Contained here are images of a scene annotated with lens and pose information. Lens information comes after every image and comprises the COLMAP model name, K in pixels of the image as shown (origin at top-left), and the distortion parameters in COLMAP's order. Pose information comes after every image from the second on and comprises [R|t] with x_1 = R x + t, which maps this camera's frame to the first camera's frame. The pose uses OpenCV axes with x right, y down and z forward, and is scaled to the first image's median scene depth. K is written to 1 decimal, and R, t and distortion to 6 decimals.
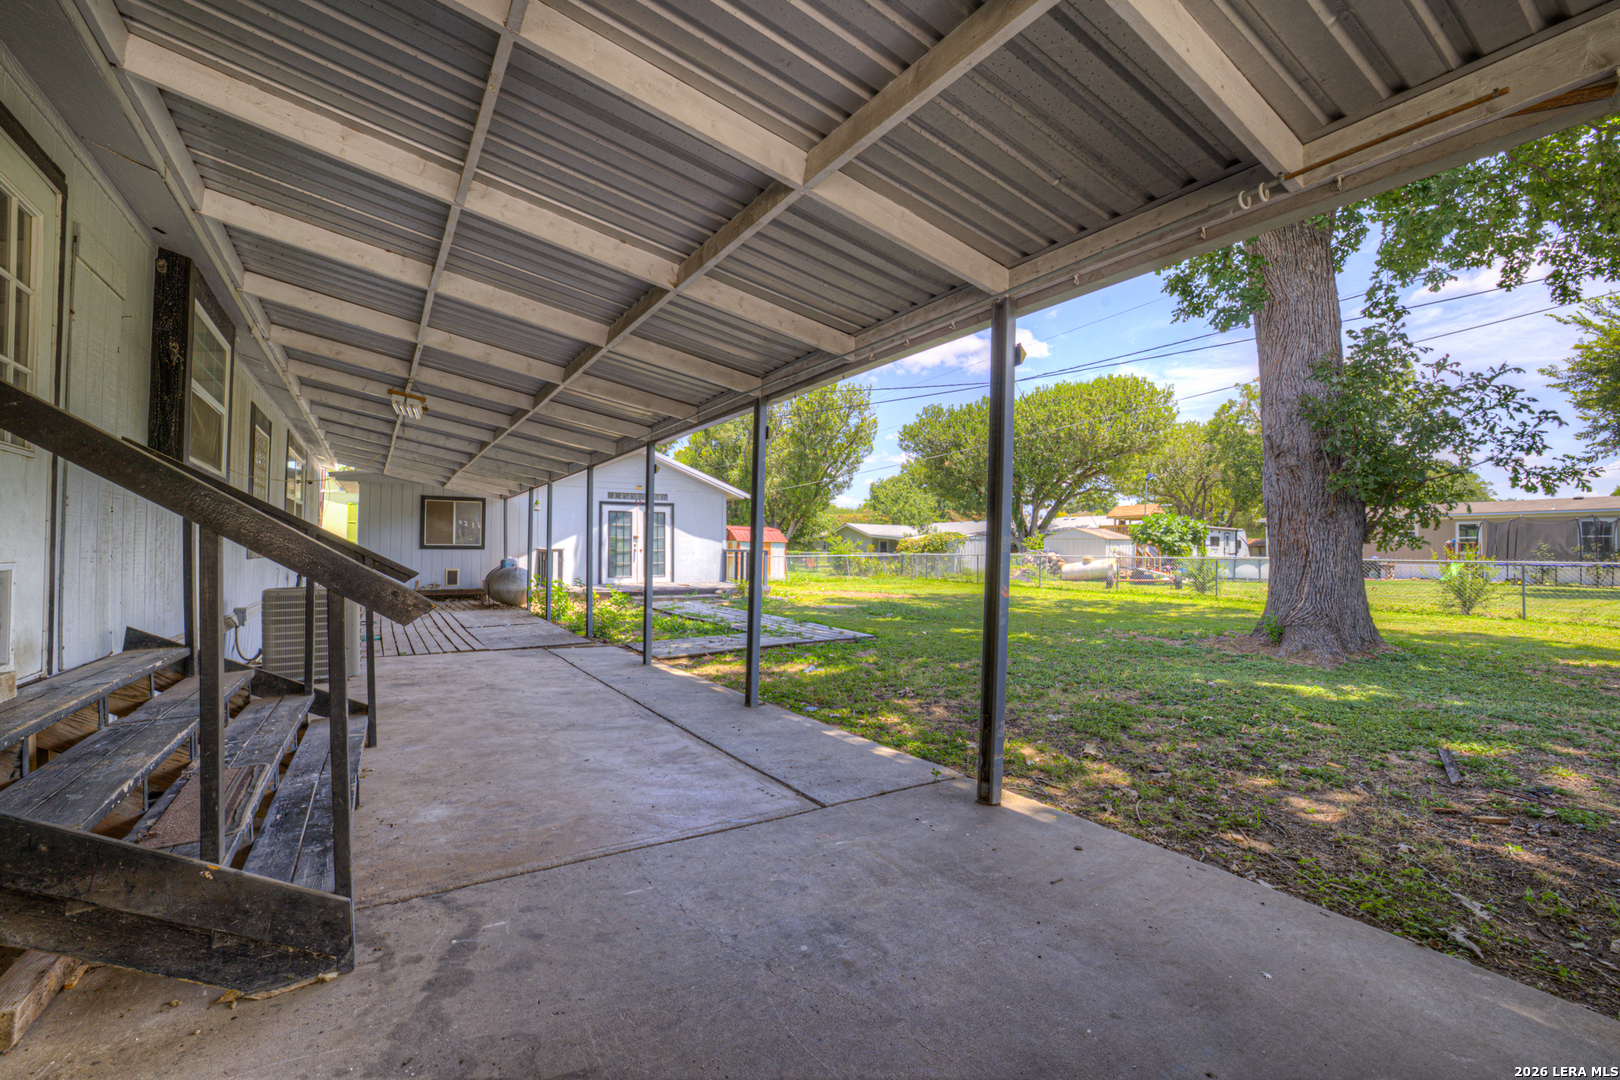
lens RADIAL K [[689.7, 0, 797.0], [0, 689.7, 537.3], [0, 0, 1]] dist [-0.048361, 0.019671]
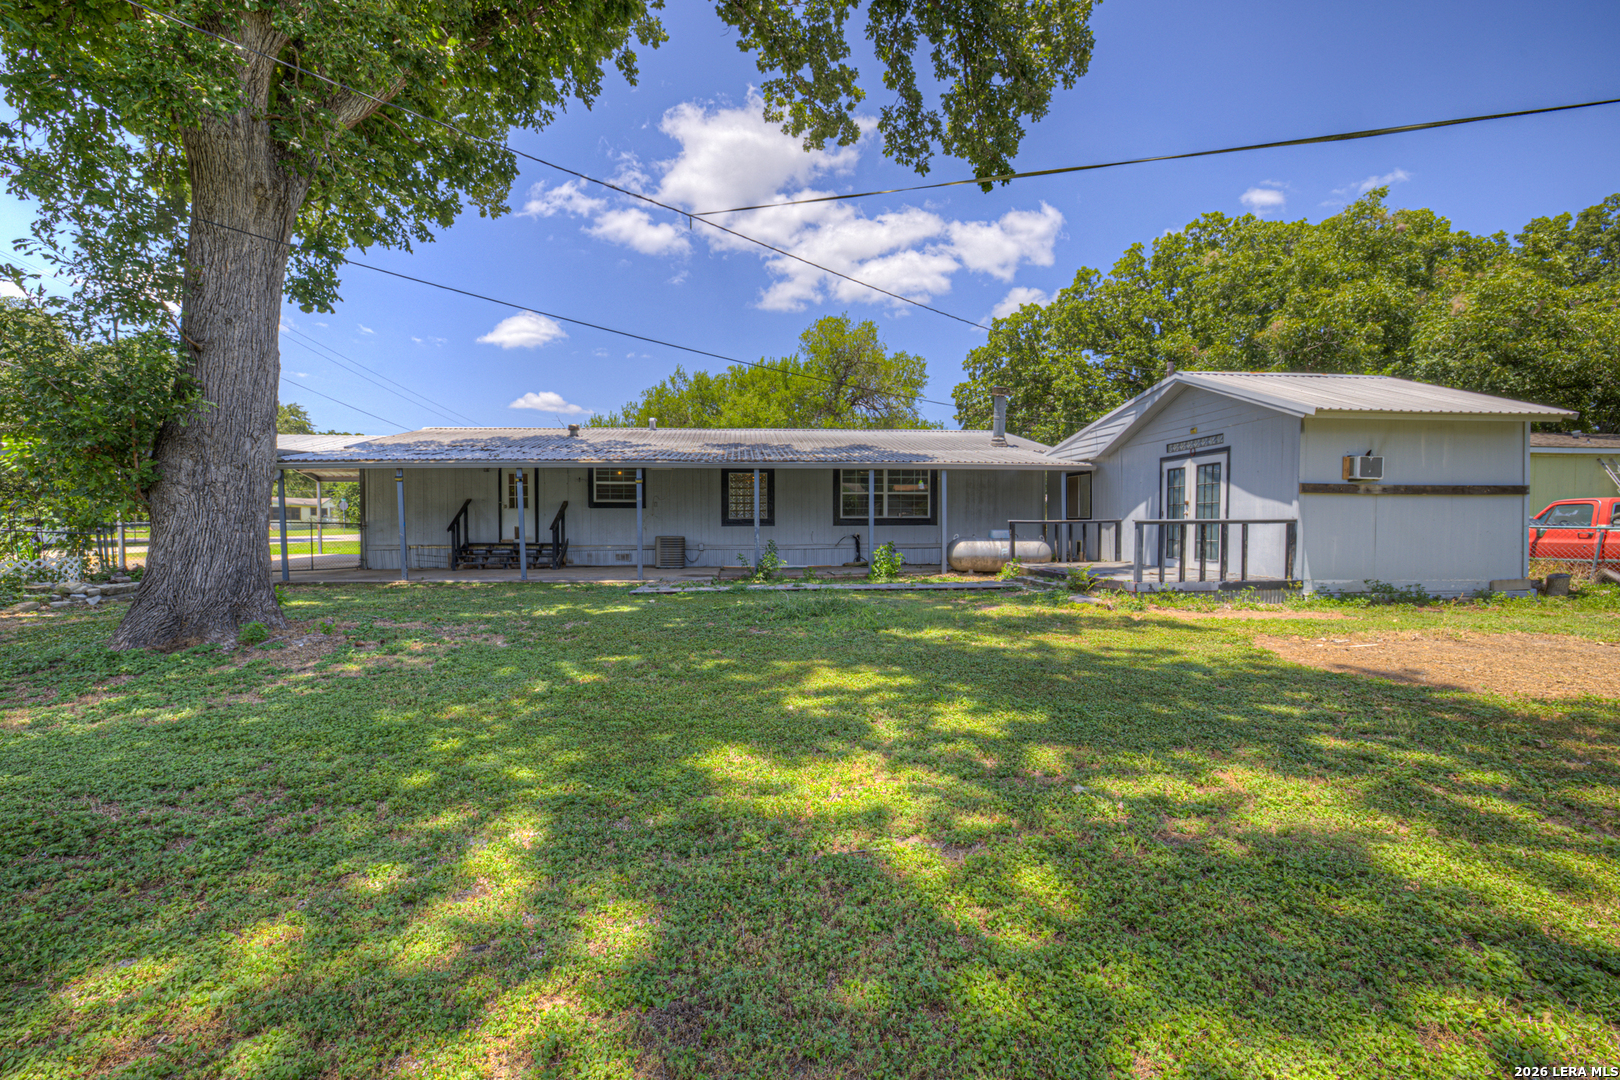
lens RADIAL K [[721.2, 0, 800.7], [0, 721.2, 521.0], [0, 0, 1]] dist [-0.002210, -0.000154]
pose [[-0.440338, -0.002905, -0.897828, 1.039517], [0.018167, 0.999761, -0.012145, 0.034598], [0.897648, -0.021659, -0.440180, 1.680655]]
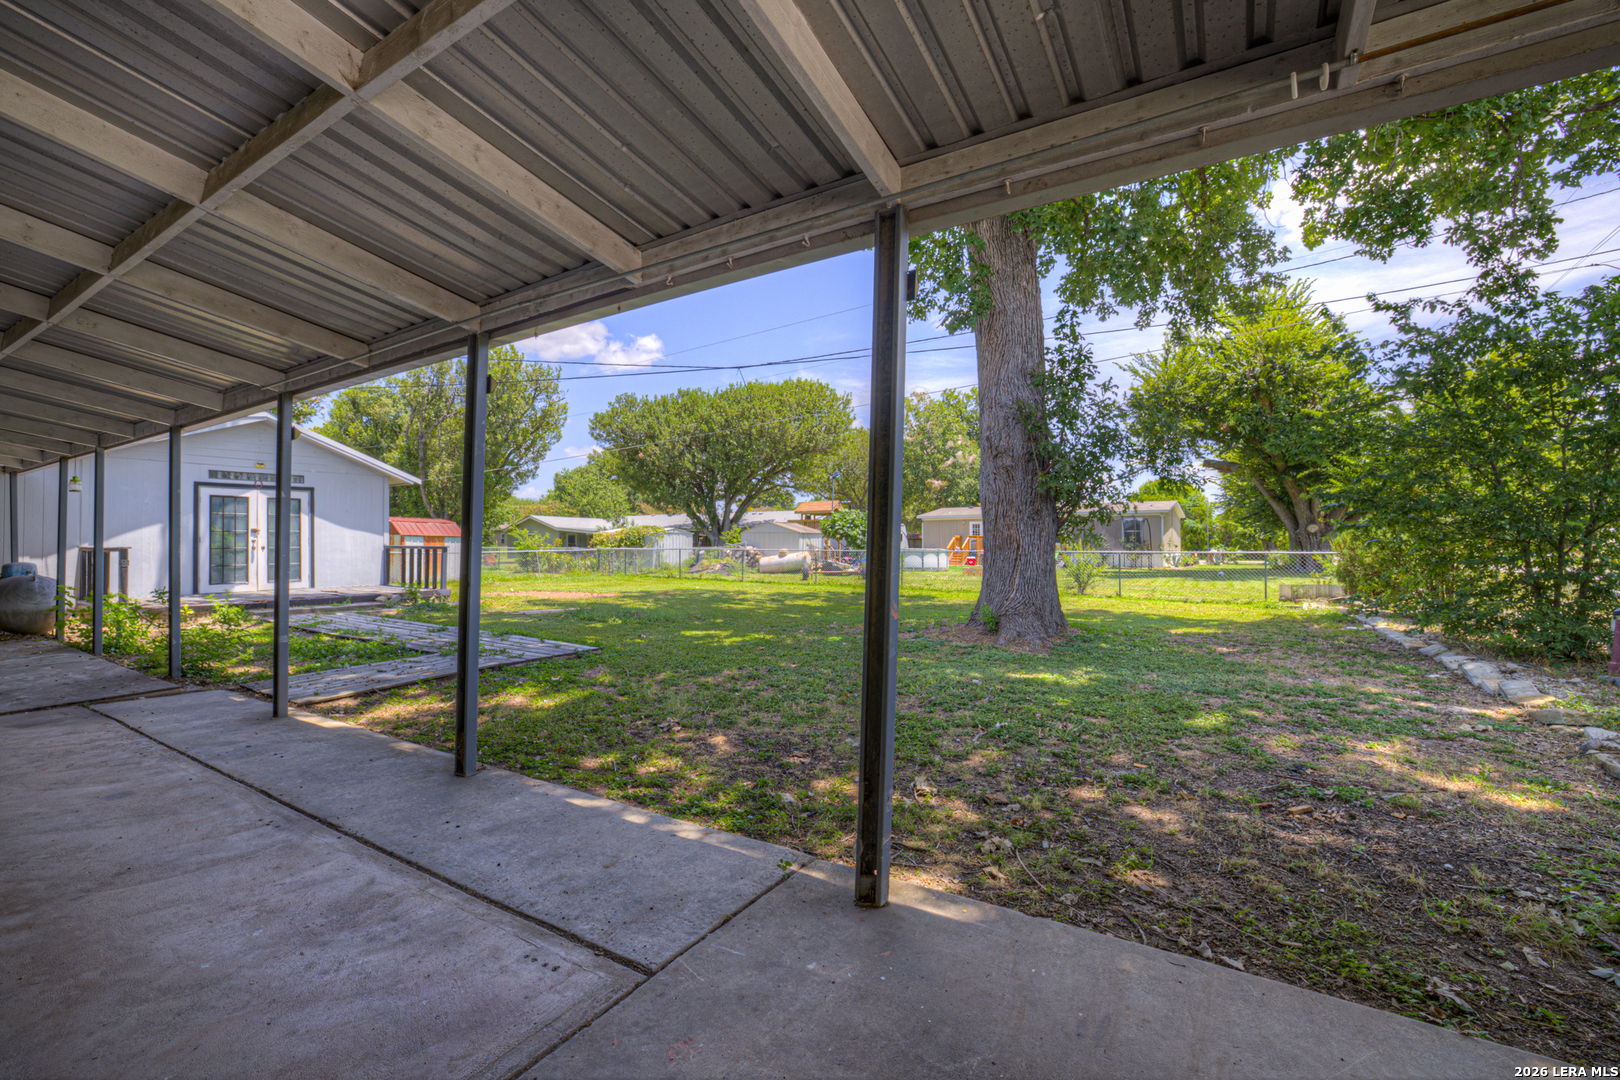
lens RADIAL K [[689.7, 0, 797.0], [0, 689.7, 537.3], [0, 0, 1]] dist [-0.048361, 0.019671]
pose [[0.900658, -0.002208, 0.434522, -0.032563], [-0.002031, 0.999955, 0.009292, -0.001584], [-0.434523, -0.009252, 0.900613, 0.122224]]
